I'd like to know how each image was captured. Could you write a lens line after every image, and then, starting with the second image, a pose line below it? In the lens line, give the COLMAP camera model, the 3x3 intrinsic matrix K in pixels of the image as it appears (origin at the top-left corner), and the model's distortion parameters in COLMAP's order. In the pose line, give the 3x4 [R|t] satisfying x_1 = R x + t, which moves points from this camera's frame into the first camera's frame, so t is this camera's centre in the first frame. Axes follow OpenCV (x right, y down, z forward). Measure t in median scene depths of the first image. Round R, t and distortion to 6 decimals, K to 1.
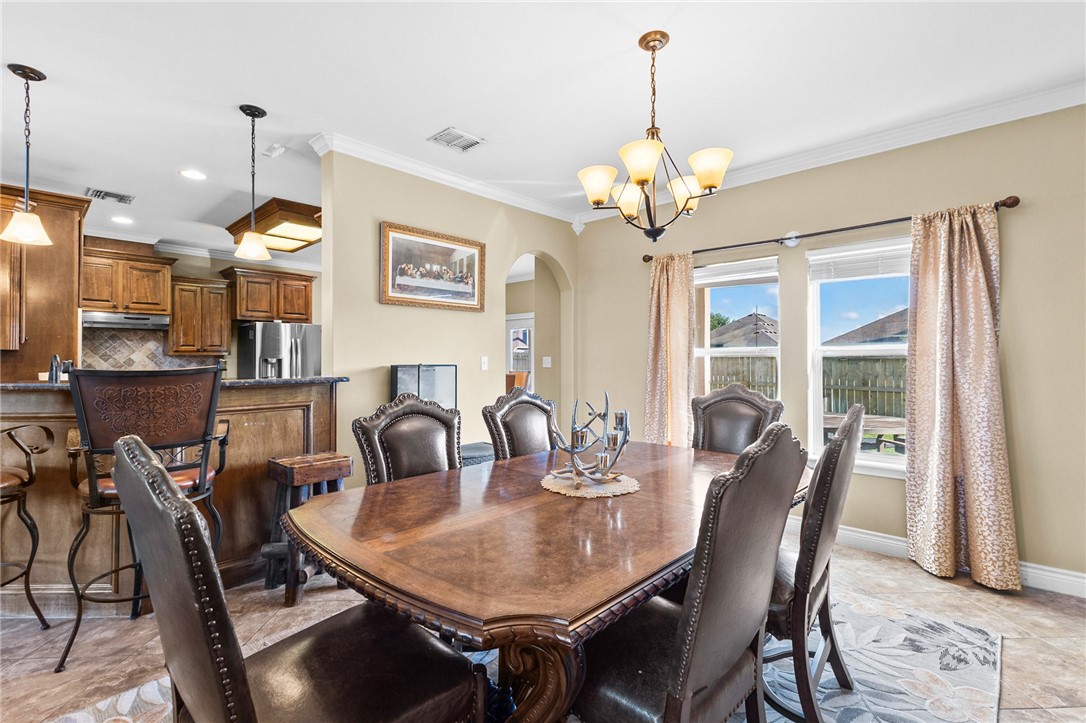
lens RADIAL K [[509.7, 0, 543.0], [0, 509.7, 361.5], [0, 0, 1]] dist [0.015746, 0.000118]
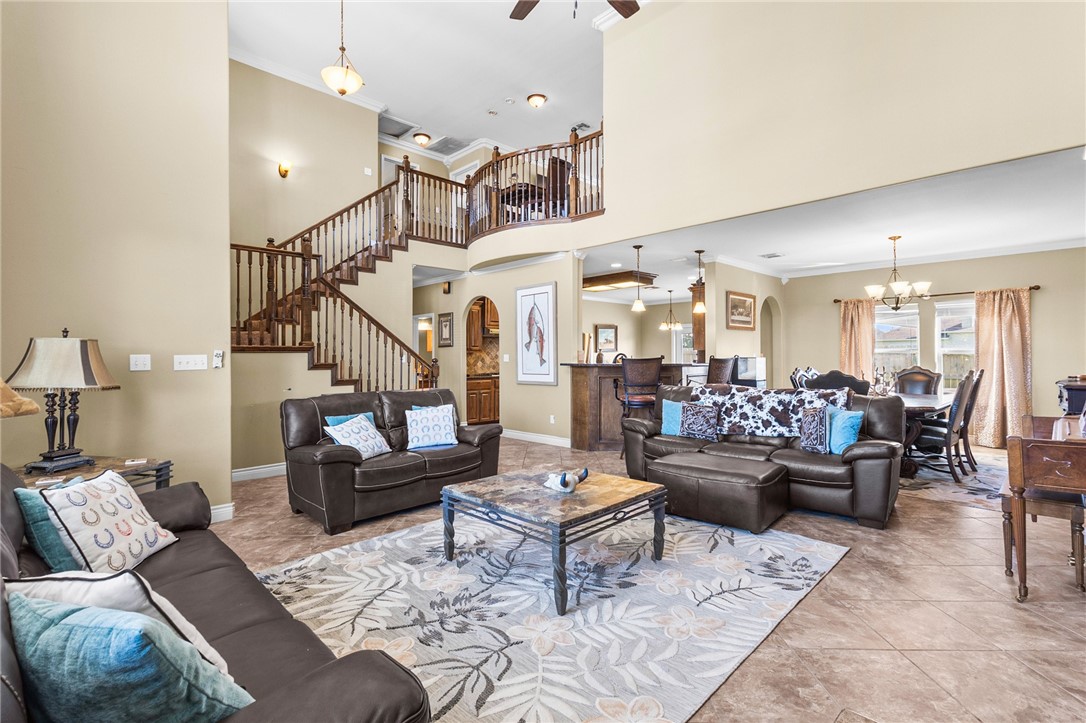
lens RADIAL K [[495.9, 0, 547.0], [0, 495.9, 354.5], [0, 0, 1]] dist [0.001859, 0.000185]
pose [[0.998809, -0.003385, -0.048669, -0.895359], [0.003095, 0.999977, -0.006034, 0.003563], [0.048688, 0.005876, 0.998797, -1.018365]]
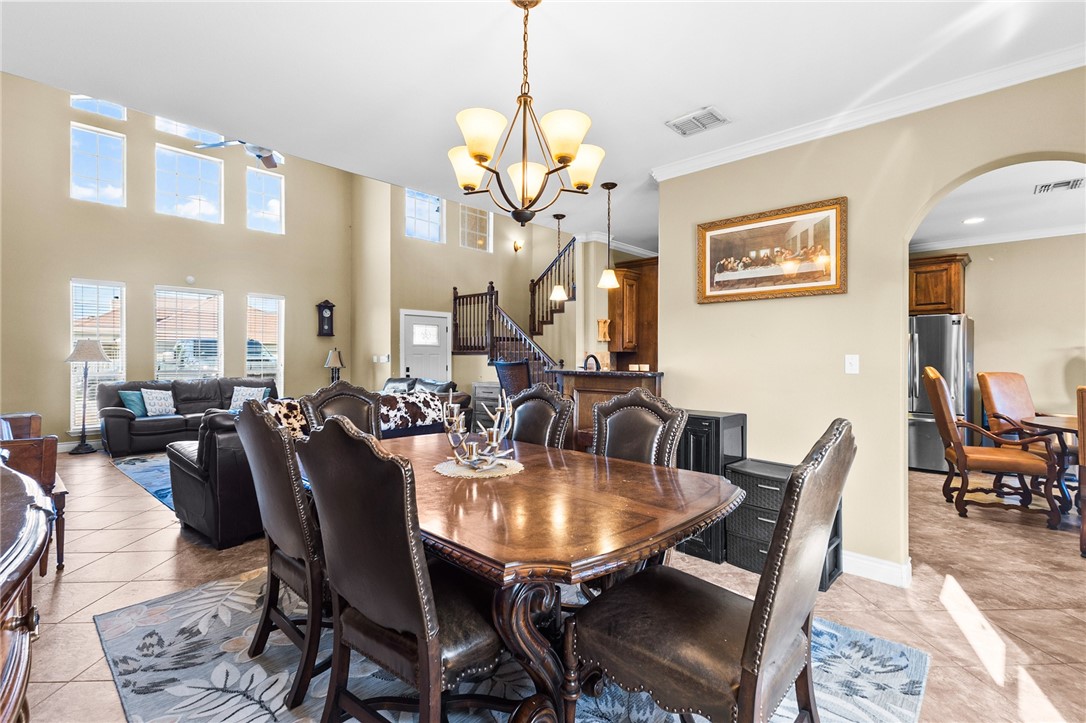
lens RADIAL K [[495.9, 0, 547.0], [0, 495.9, 354.5], [0, 0, 1]] dist [0.001859, 0.000185]
pose [[-0.000453, -0.003484, -0.999994, 0.639005], [-0.004700, 0.999983, -0.003482, -0.005765], [0.999989, 0.004698, -0.000469, 0.638320]]
